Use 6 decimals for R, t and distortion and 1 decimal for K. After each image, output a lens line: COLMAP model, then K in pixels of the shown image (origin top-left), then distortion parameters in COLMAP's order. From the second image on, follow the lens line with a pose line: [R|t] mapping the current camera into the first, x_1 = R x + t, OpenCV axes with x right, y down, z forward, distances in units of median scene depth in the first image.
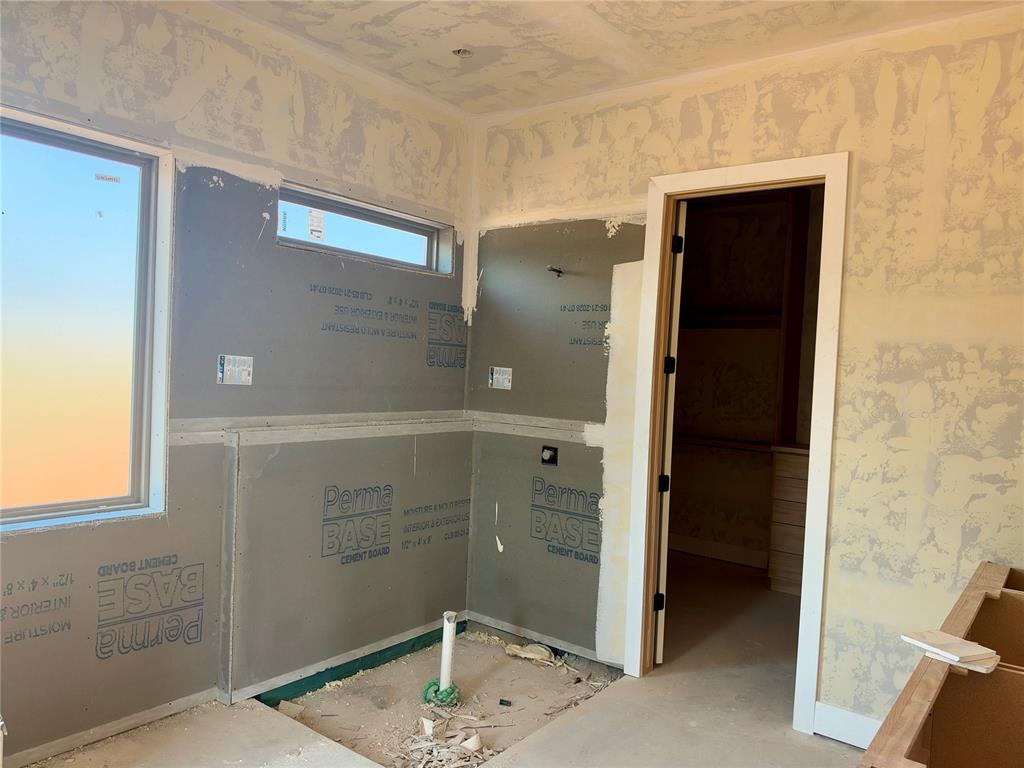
lens RADIAL K [[742.5, 0, 509.5], [0, 742.5, 383.5], [0, 0, 1]] dist [0.056396, -0.084190]
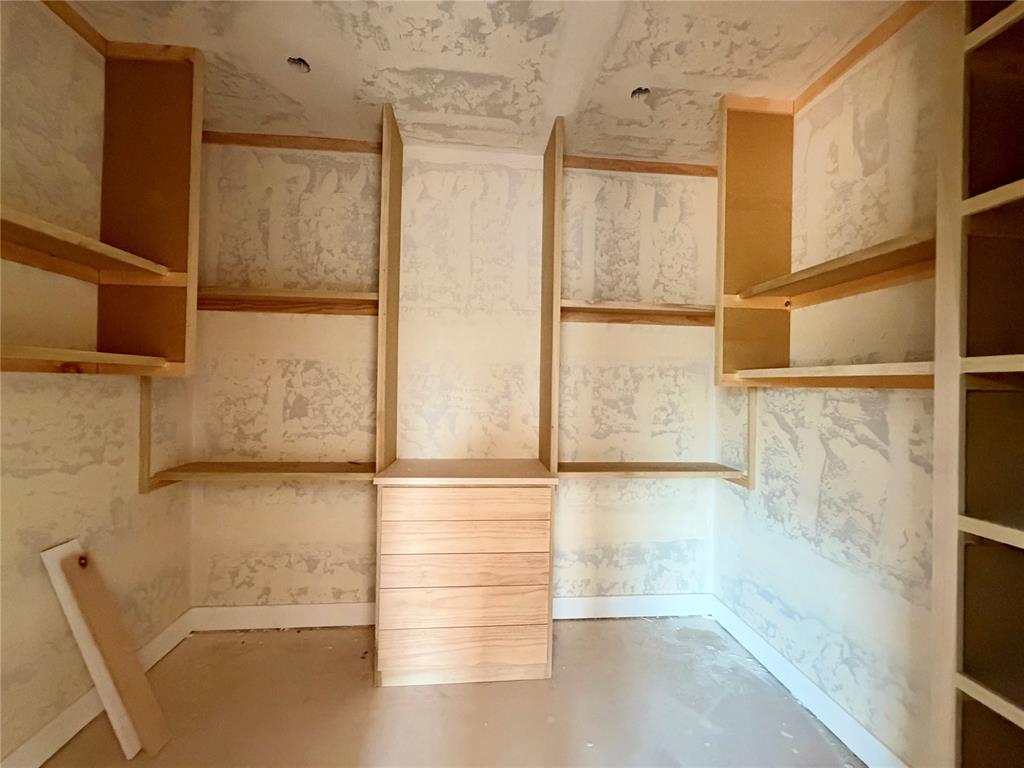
lens RADIAL K [[409.9, 0, 508.6], [0, 409.9, 378.3], [0, 0, 1]] dist [0.003731, 0.000045]
pose [[0.740829, -0.036492, 0.670702, 0.170875], [0.034715, 0.999269, 0.016023, -0.009233], [-0.670796, 0.011413, 0.741554, 0.562068]]
